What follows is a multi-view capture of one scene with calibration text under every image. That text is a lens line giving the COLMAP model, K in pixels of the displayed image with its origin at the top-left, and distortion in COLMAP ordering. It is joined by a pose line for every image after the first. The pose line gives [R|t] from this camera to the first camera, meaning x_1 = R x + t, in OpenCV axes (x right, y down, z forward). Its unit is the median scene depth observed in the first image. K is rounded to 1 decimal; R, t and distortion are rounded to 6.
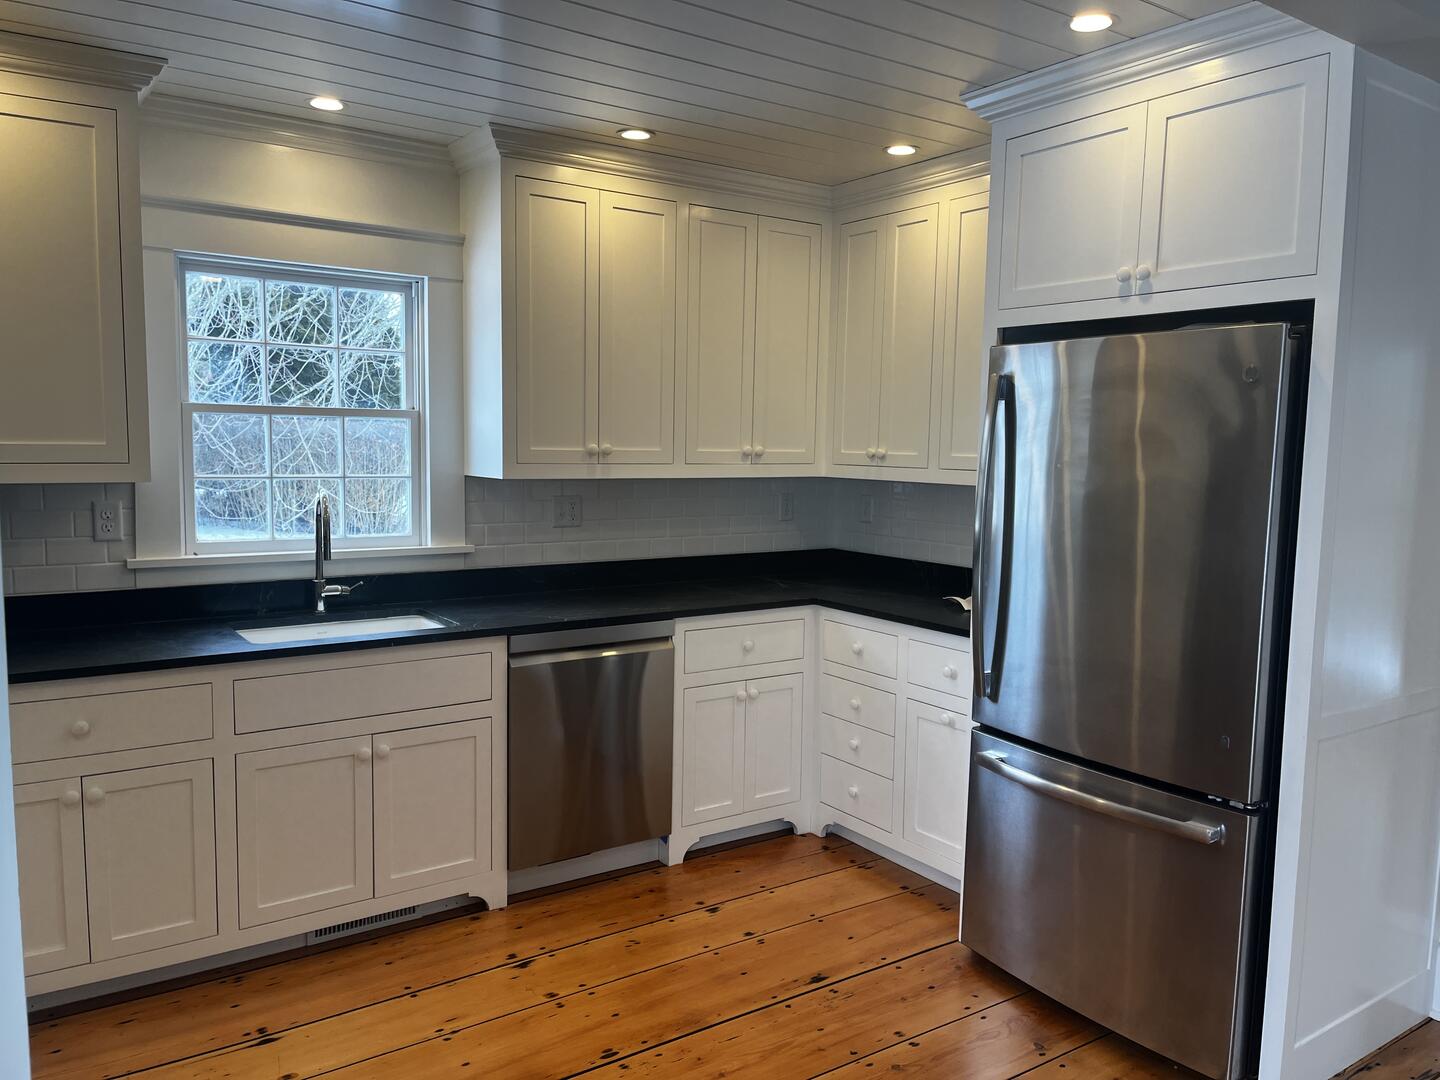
lens RADIAL K [[1092.4, 0, 717.5], [0, 1092.4, 548.1], [0, 0, 1]] dist [0.061029, -0.063071]
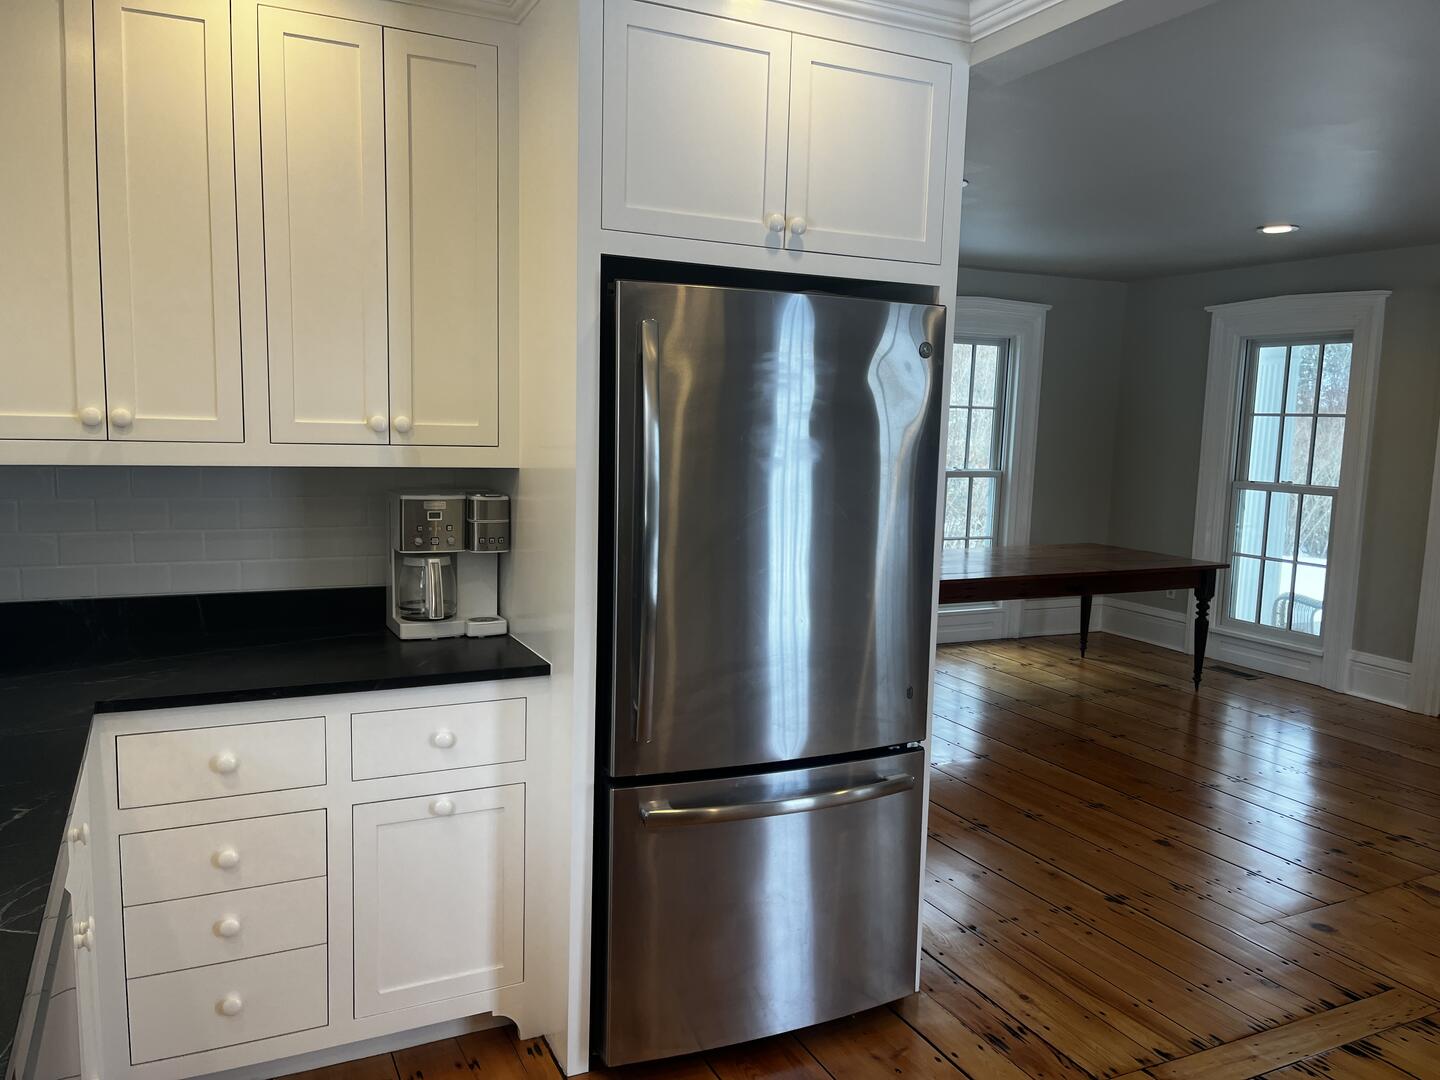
lens RADIAL K [[1092.4, 0, 717.5], [0, 1092.4, 548.1], [0, 0, 1]] dist [0.061029, -0.063071]
pose [[0.149117, -0.125430, 0.980832, -0.458012], [0.078179, 0.990313, 0.114757, -0.077394], [-0.985724, 0.059568, 0.157478, 0.770282]]
